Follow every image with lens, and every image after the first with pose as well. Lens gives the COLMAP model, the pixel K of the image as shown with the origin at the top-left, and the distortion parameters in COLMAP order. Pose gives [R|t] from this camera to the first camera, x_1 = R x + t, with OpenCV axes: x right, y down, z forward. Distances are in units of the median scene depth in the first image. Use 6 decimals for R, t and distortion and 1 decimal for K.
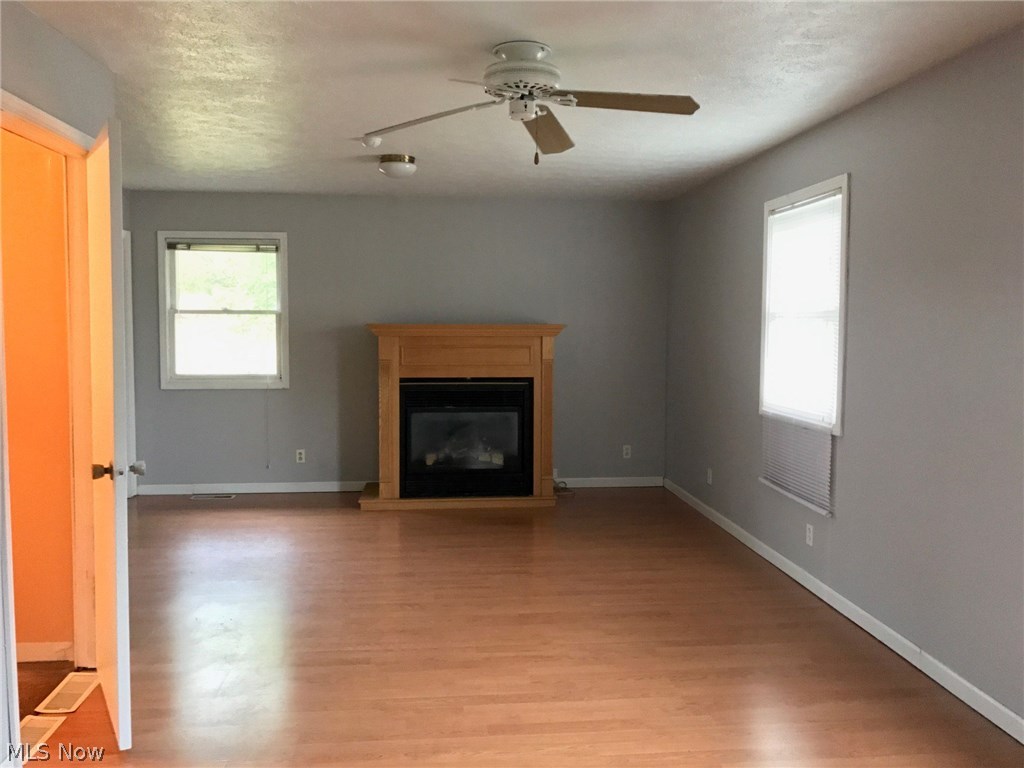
lens RADIAL K [[825.4, 0, 506.7], [0, 825.4, 376.6], [0, 0, 1]] dist [0.029834, -0.053983]
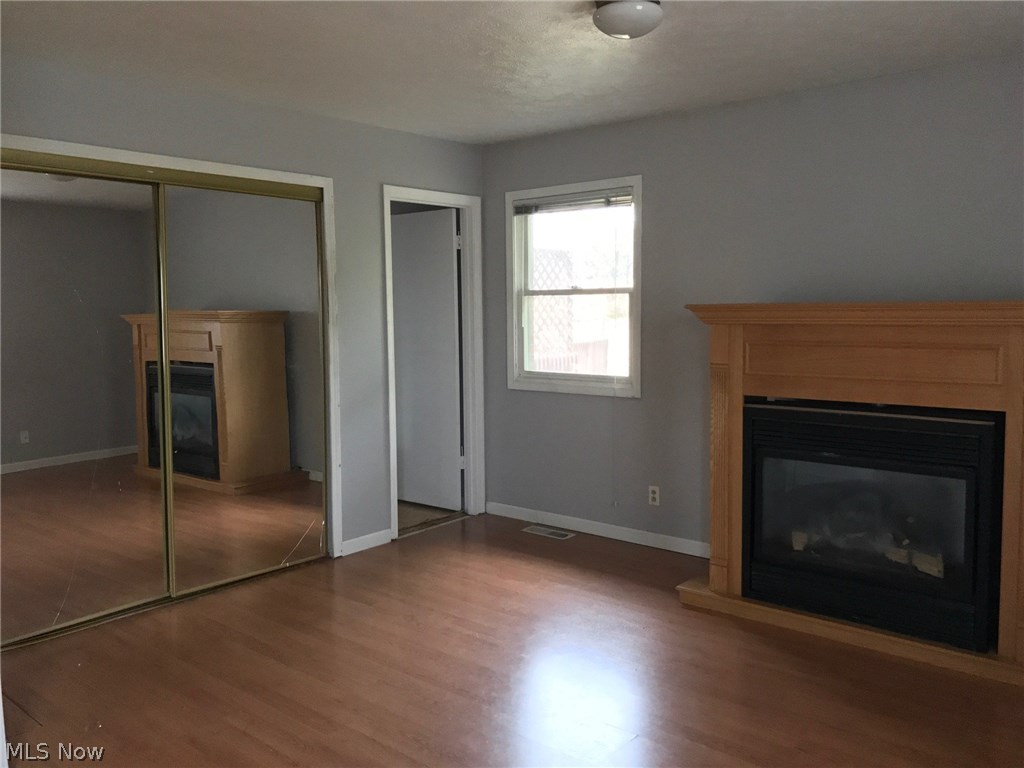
lens RADIAL K [[825.4, 0, 506.7], [0, 825.4, 376.6], [0, 0, 1]] dist [0.029834, -0.053983]
pose [[0.695355, 0.048141, -0.717052, 0.163438], [-0.032825, 0.998840, 0.035228, -0.025311], [0.717916, -0.000958, 0.696129, 0.435135]]
